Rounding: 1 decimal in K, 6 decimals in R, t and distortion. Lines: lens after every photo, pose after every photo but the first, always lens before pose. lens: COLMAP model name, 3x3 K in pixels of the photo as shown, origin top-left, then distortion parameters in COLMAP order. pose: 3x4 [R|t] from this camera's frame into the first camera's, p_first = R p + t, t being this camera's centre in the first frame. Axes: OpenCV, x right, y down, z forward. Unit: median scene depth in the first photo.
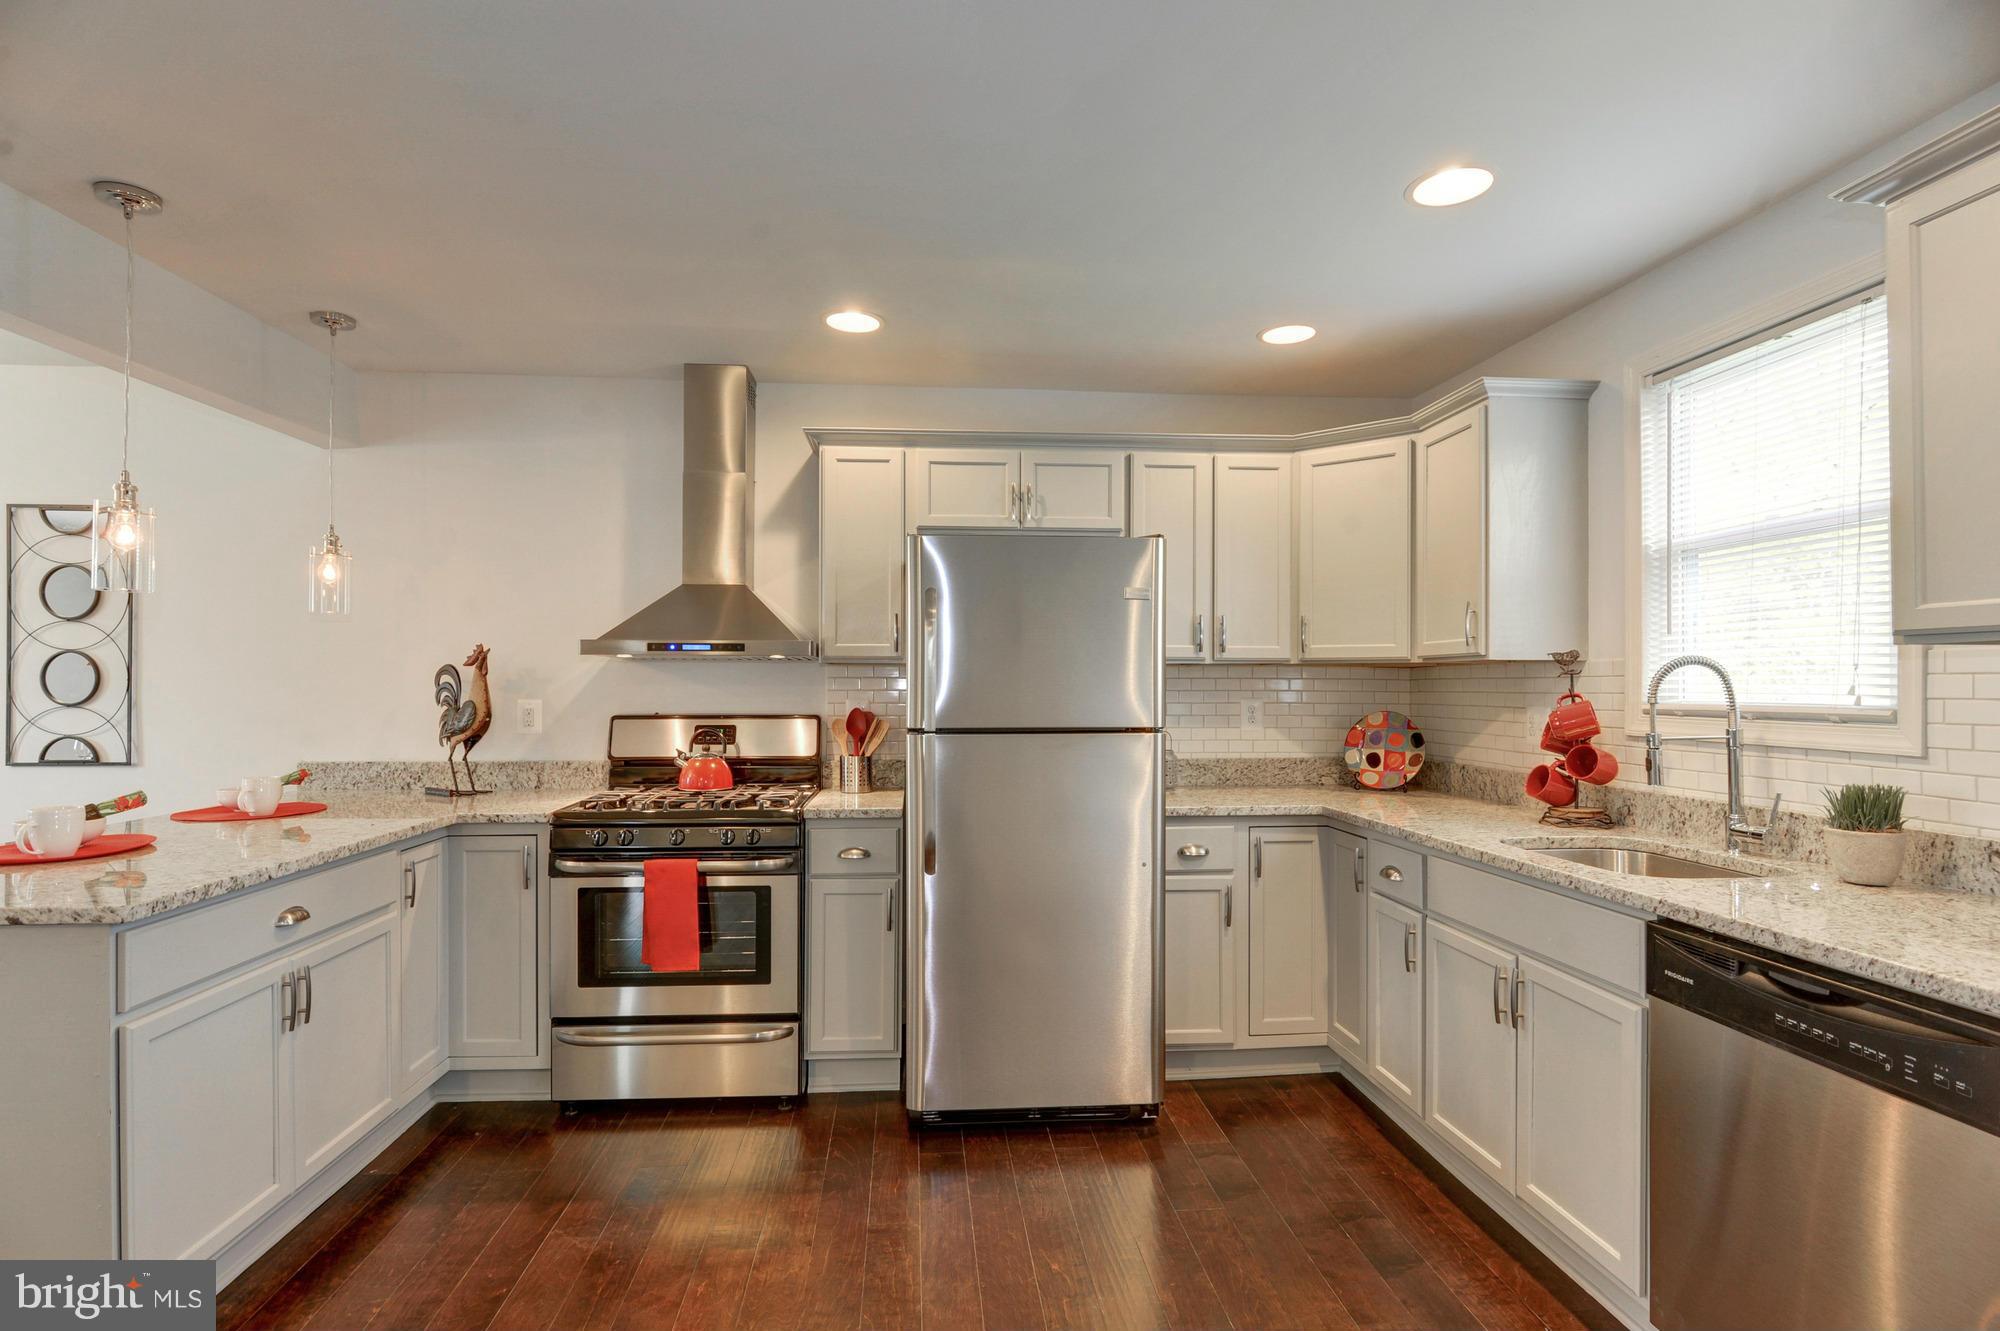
lens RADIAL K [[976.0, 0, 970.3], [0, 976.0, 674.6], [0, 0, 1]] dist [-0.001399, 0.002205]
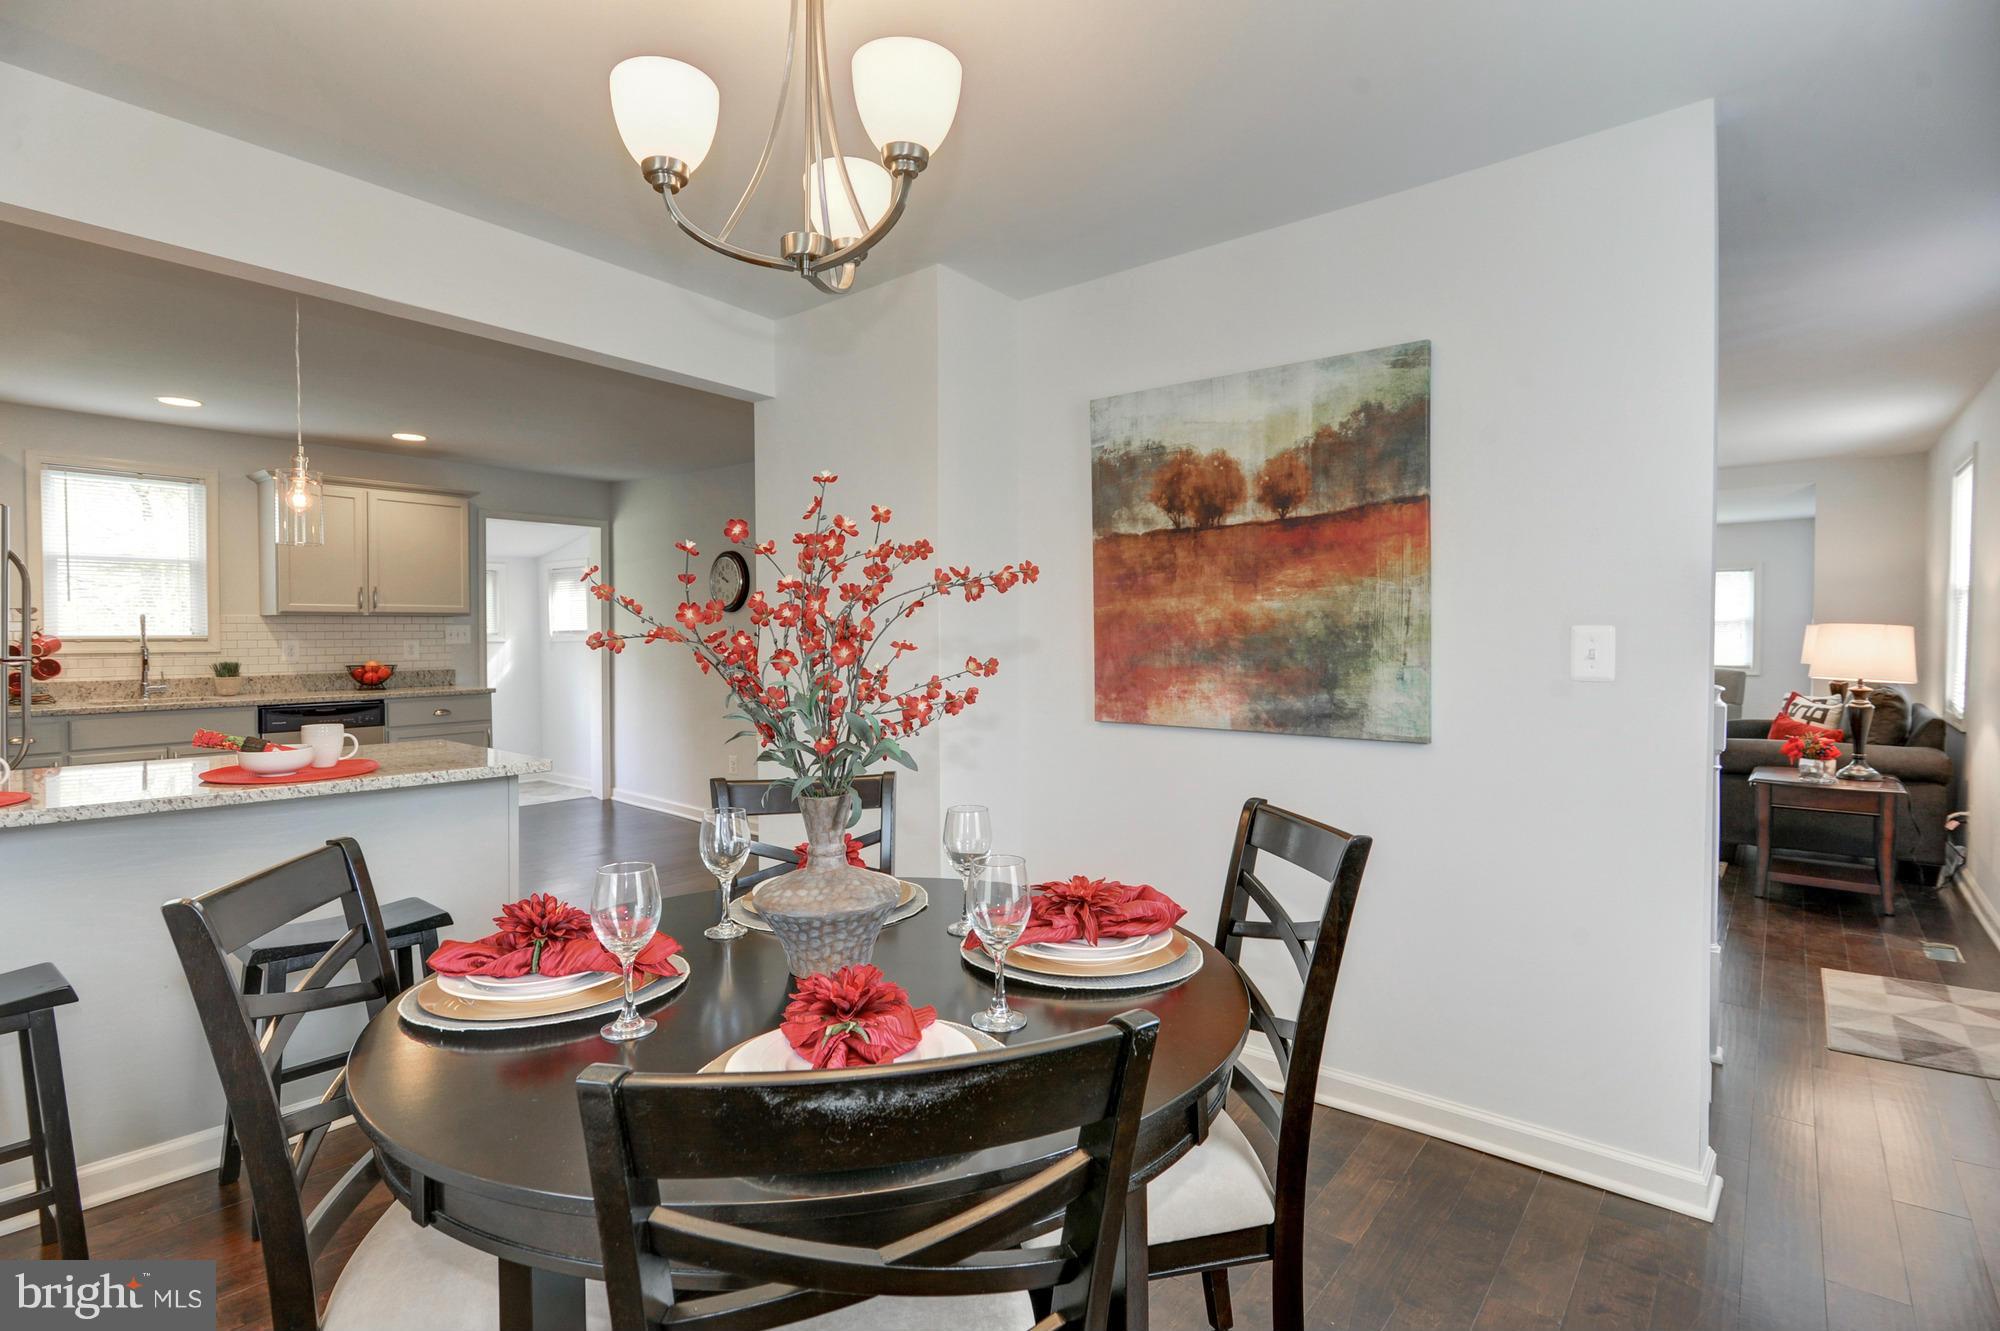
lens RADIAL K [[1012.9, 0, 993.2], [0, 1012.9, 640.8], [0, 0, 1]] dist [-0.000397, 0.000292]
pose [[-0.702562, -0.007917, 0.711578, -1.745585], [-0.007504, 0.999965, 0.003717, 0.013815], [-0.711583, -0.002728, -0.702597, 0.924553]]
